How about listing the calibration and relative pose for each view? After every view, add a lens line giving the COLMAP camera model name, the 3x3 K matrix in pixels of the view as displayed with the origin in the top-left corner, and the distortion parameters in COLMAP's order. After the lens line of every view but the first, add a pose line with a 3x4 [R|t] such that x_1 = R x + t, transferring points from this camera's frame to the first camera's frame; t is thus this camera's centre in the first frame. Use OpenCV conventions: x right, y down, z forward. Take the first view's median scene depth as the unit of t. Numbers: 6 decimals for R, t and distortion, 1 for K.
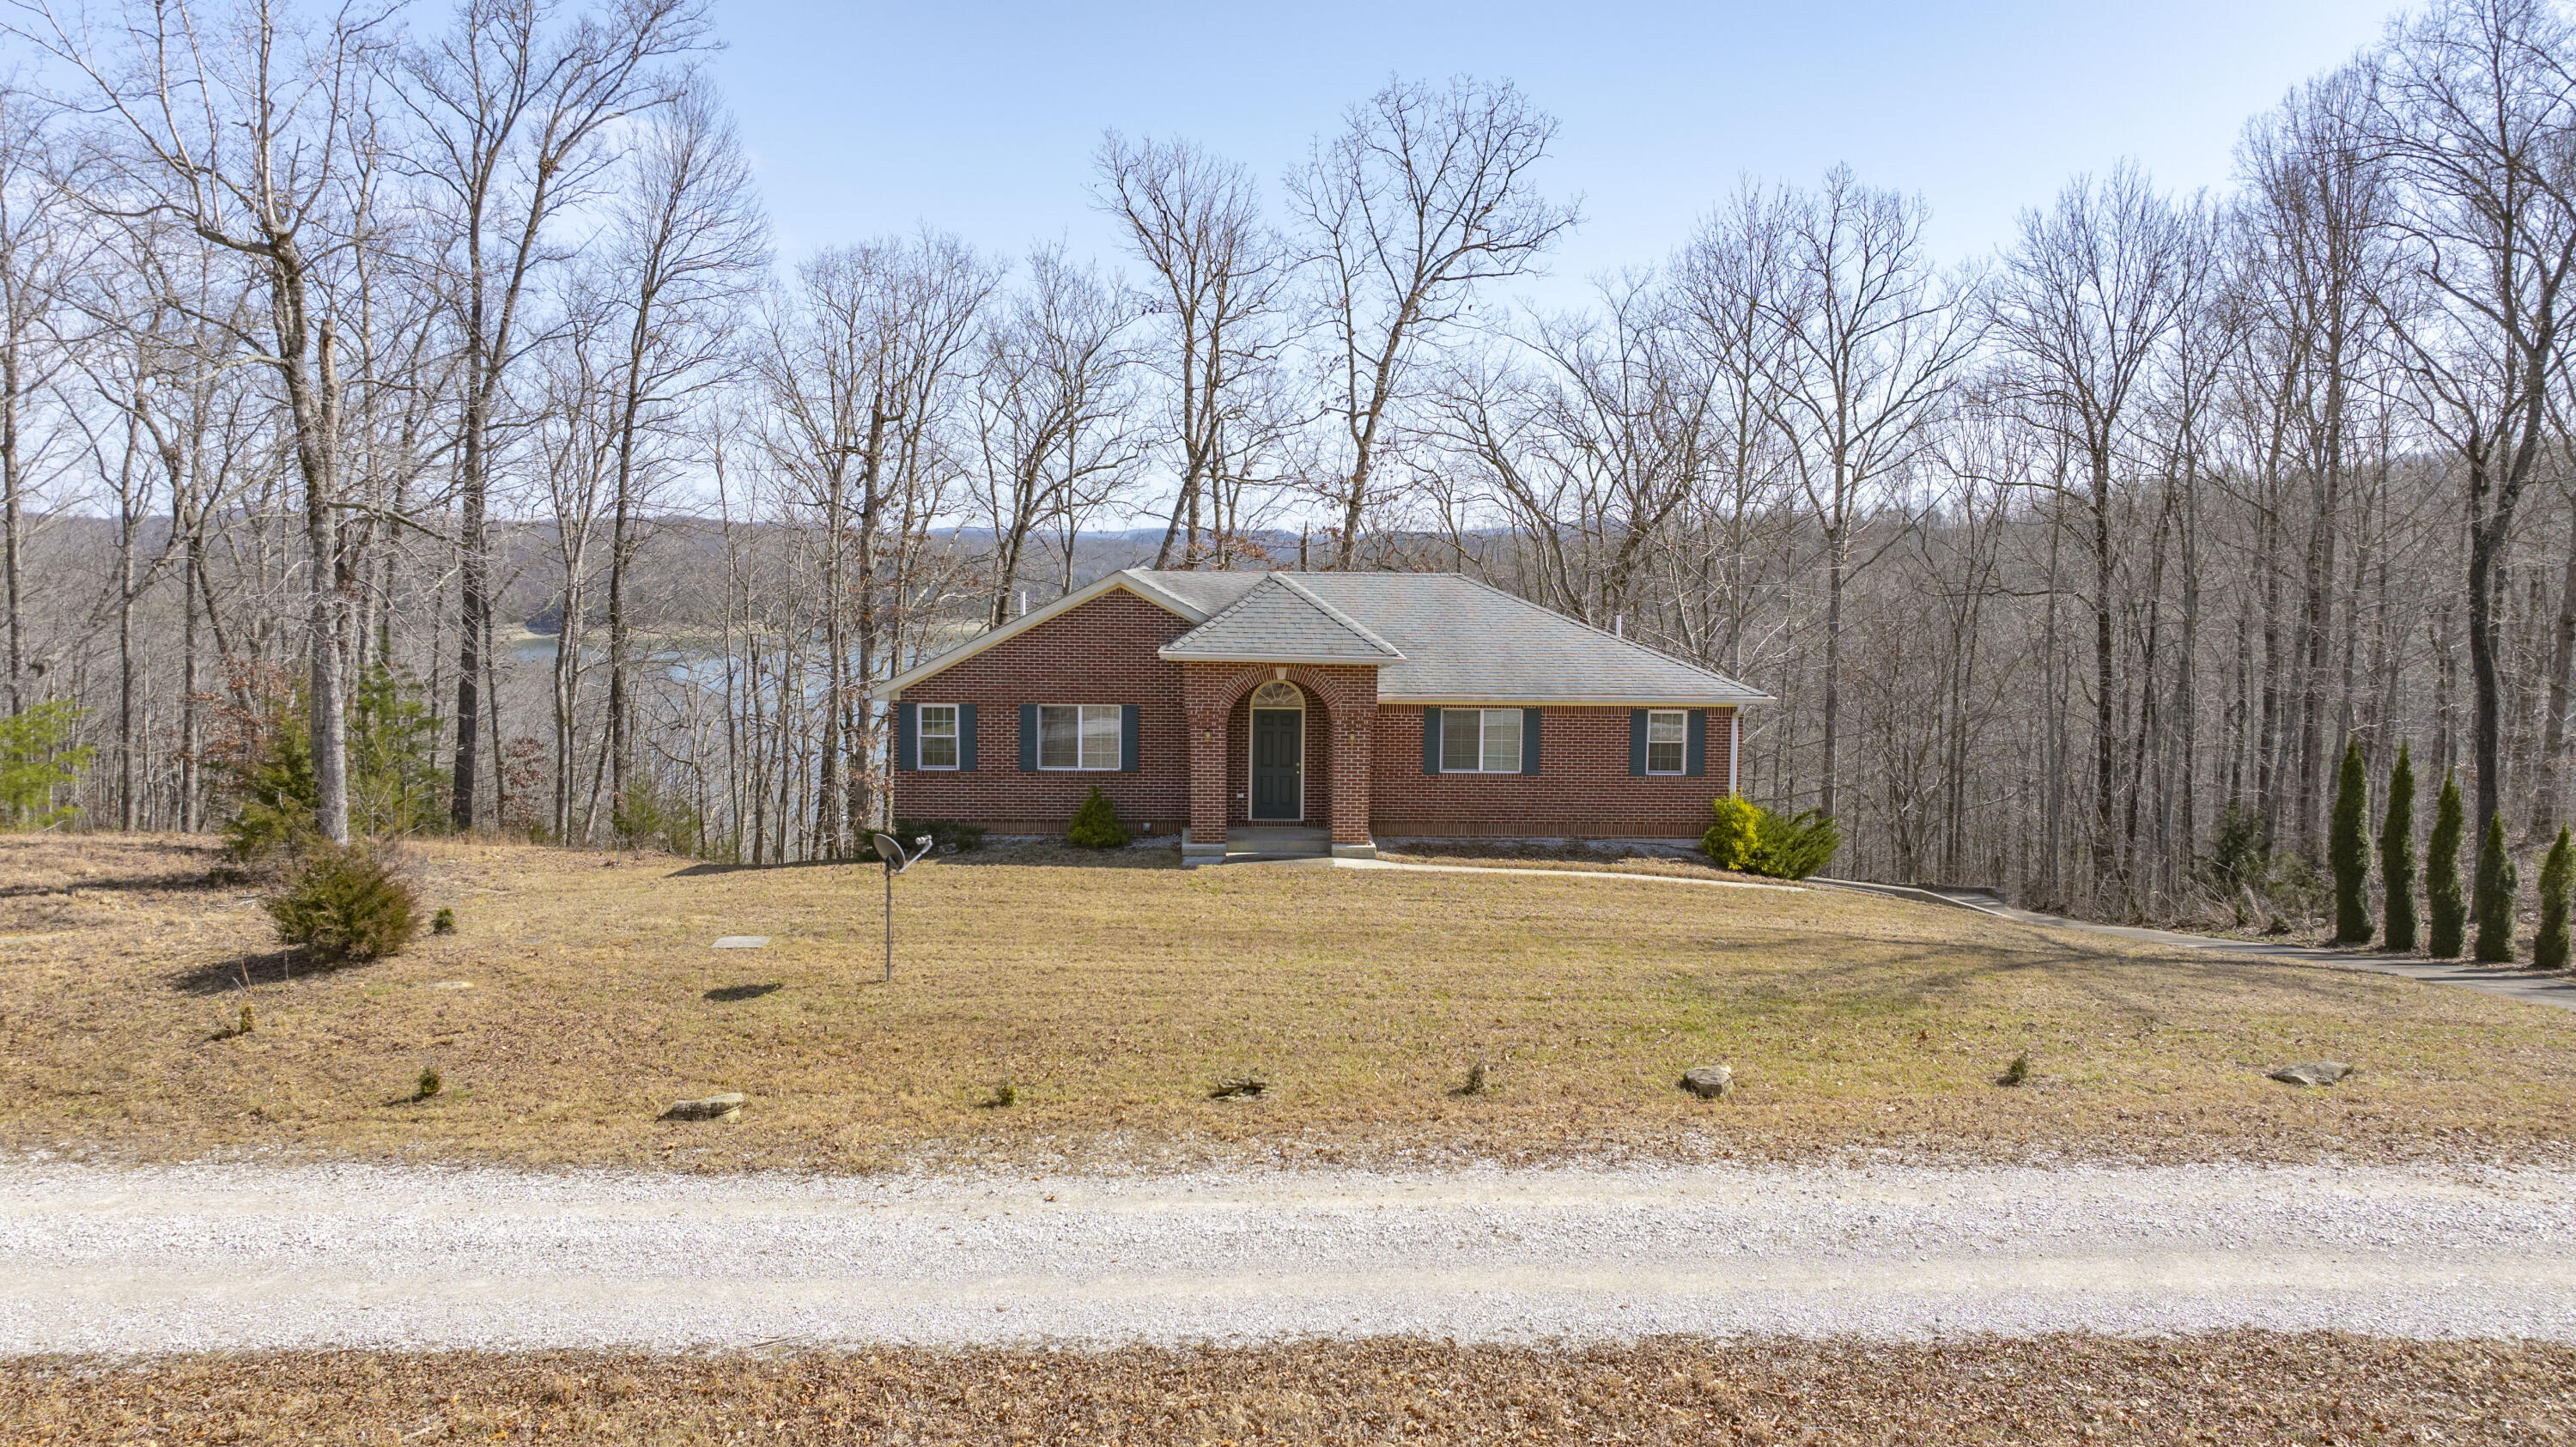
lens RADIAL K [[1836.5, 0, 1291.8], [0, 1836.5, 702.5], [0, 0, 1]] dist [-0.034431, 0.047495]
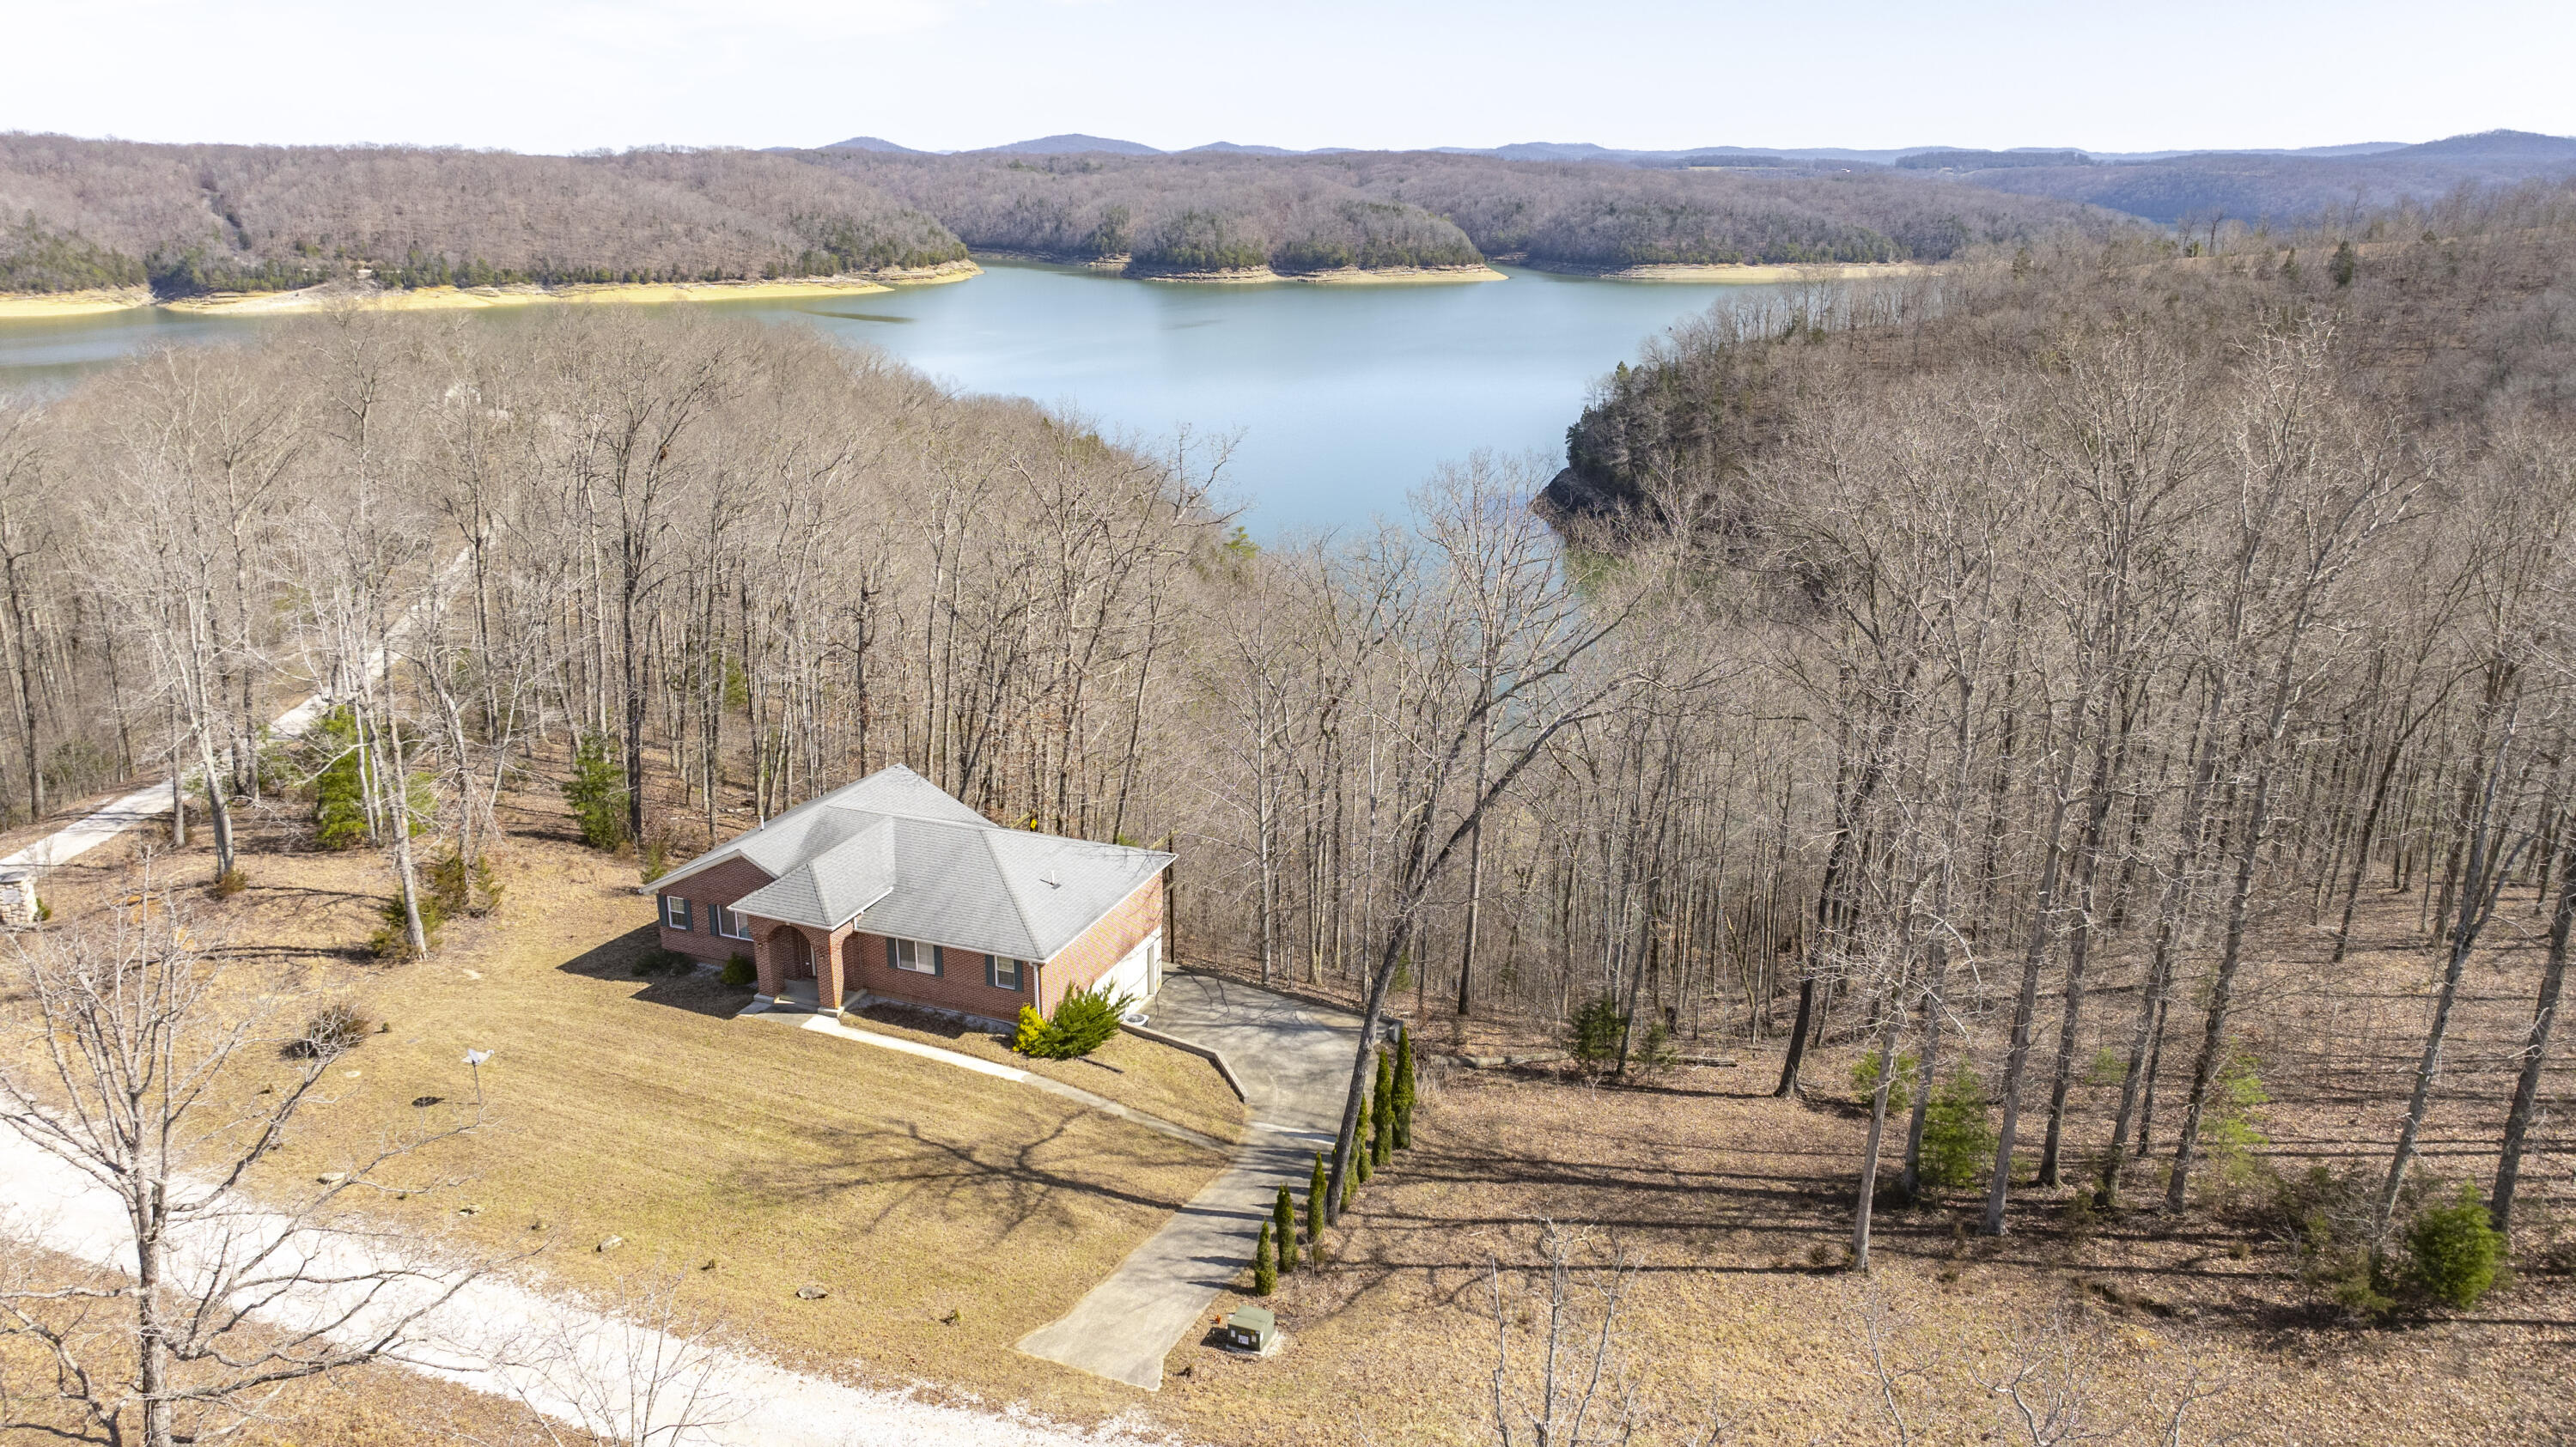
lens RADIAL K [[1836.2, 0, 1303.8], [0, 1836.2, 732.9], [0, 0, 1]] dist [-0.034431, 0.047495]
pose [[0.920968, 0.113045, -0.372879, 1.128932], [-0.029248, 0.974345, 0.223152, -0.621887], [0.388539, -0.194610, 0.900647, -0.464378]]
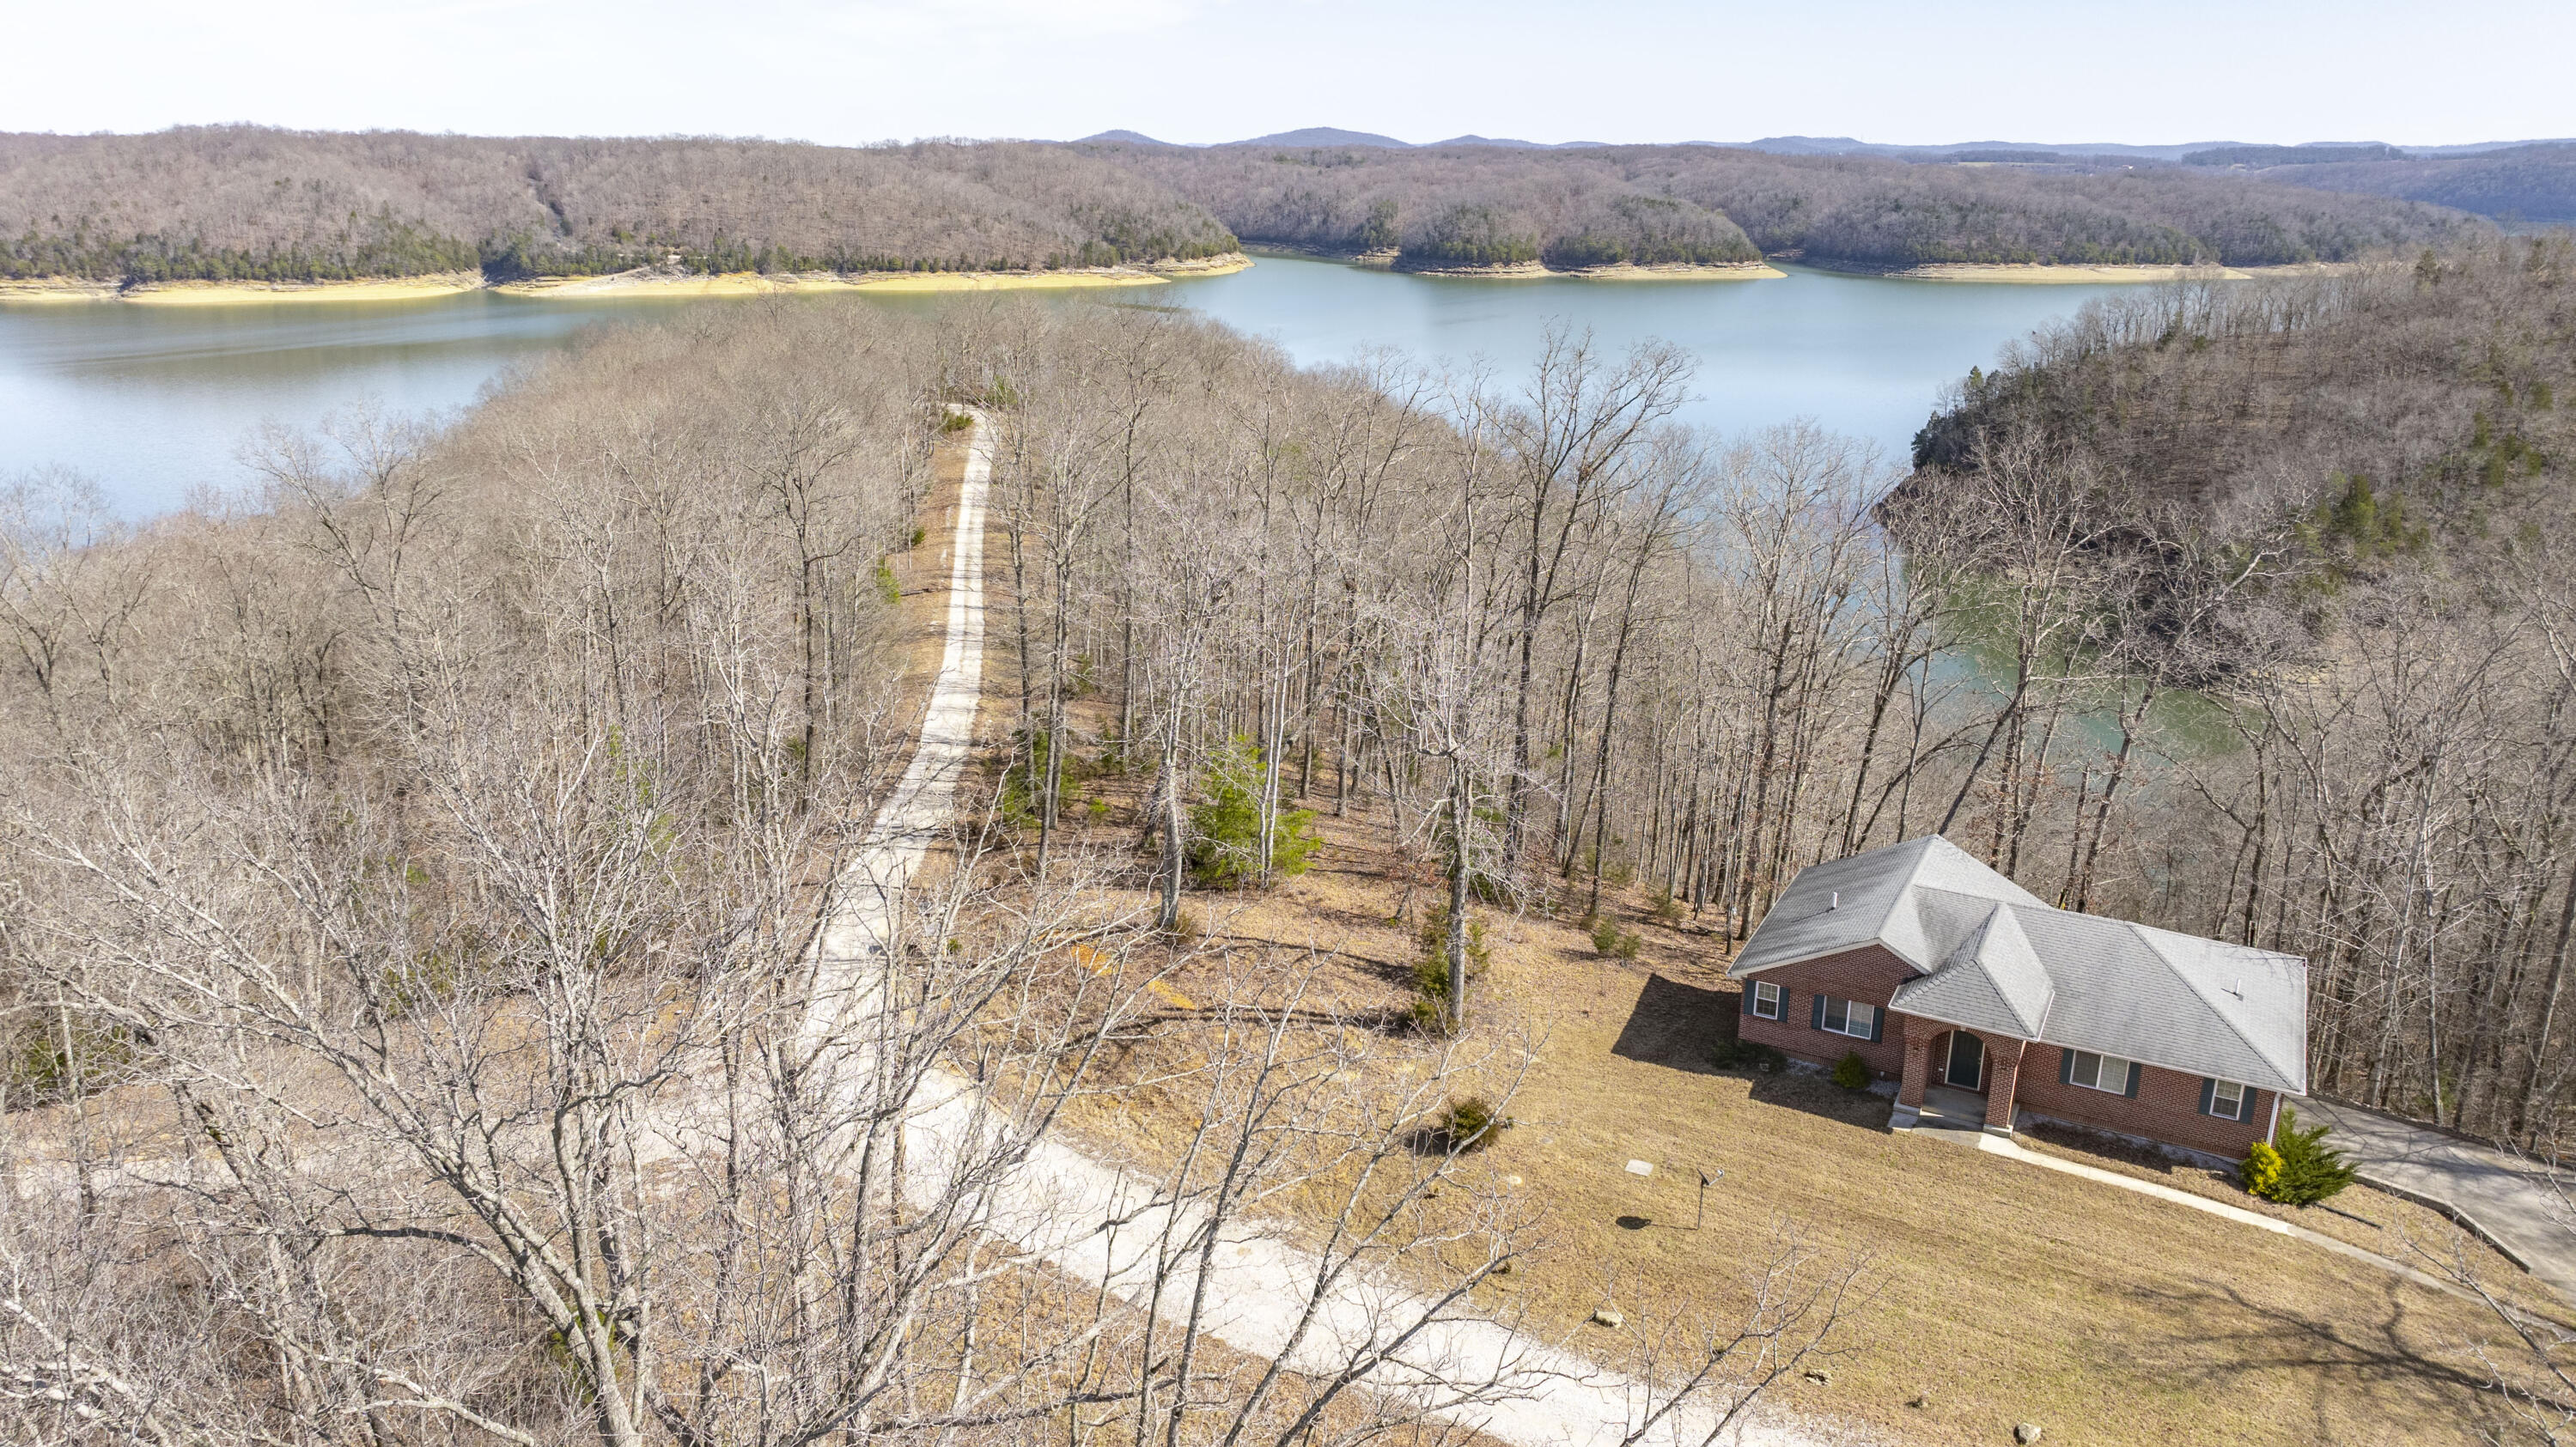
lens RADIAL K [[1836.2, 0, 1299.5], [0, 1836.2, 722.0], [0, 0, 1]] dist [-0.034431, 0.047495]
pose [[0.865946, 0.146678, -0.478146, 0.218361], [-0.040474, 0.973444, 0.225318, -0.615453], [0.498497, -0.175761, 0.848887, -0.664479]]
